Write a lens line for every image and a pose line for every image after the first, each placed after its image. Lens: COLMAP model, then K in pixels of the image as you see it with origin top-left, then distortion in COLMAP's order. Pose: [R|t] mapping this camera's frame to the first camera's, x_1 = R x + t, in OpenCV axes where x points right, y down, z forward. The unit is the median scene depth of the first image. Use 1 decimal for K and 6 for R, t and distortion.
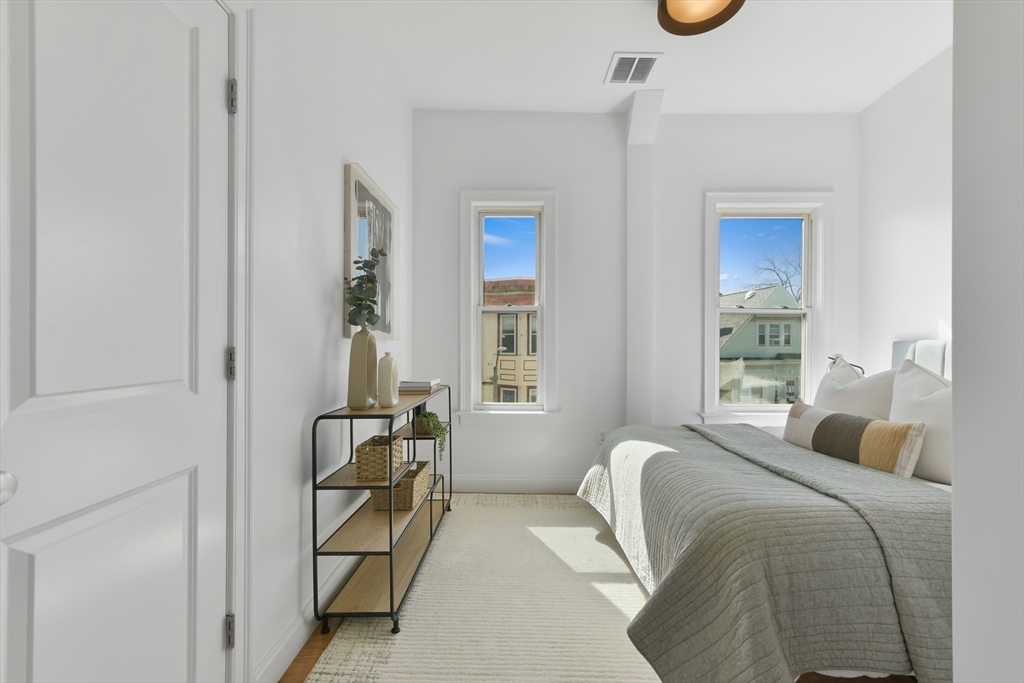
lens RADIAL K [[444.3, 0, 512.0], [0, 444.3, 341.5], [0, 0, 1]] dist [0.000447, 0.000082]
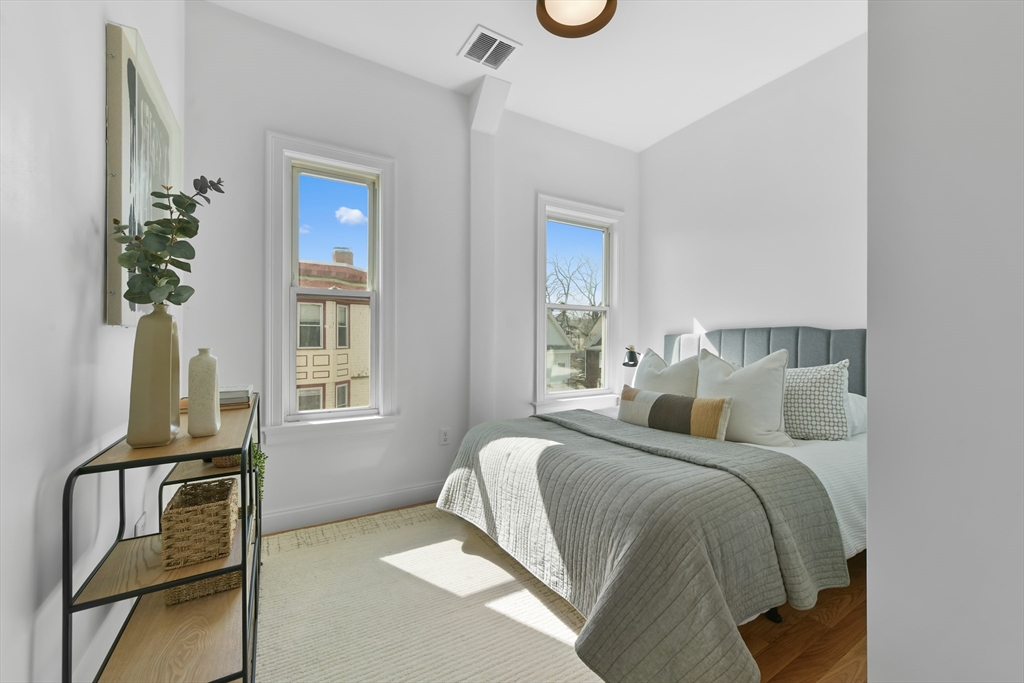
lens RADIAL K [[431.9, 0, 524.8], [0, 431.9, 334.4], [0, 0, 1]] dist [-0.000244, 0.000400]
pose [[0.835271, 0.004775, 0.549818, -0.239751], [-0.004325, 0.999988, -0.002114, 0.003650], [-0.549822, -0.000612, 0.835282, 0.242310]]
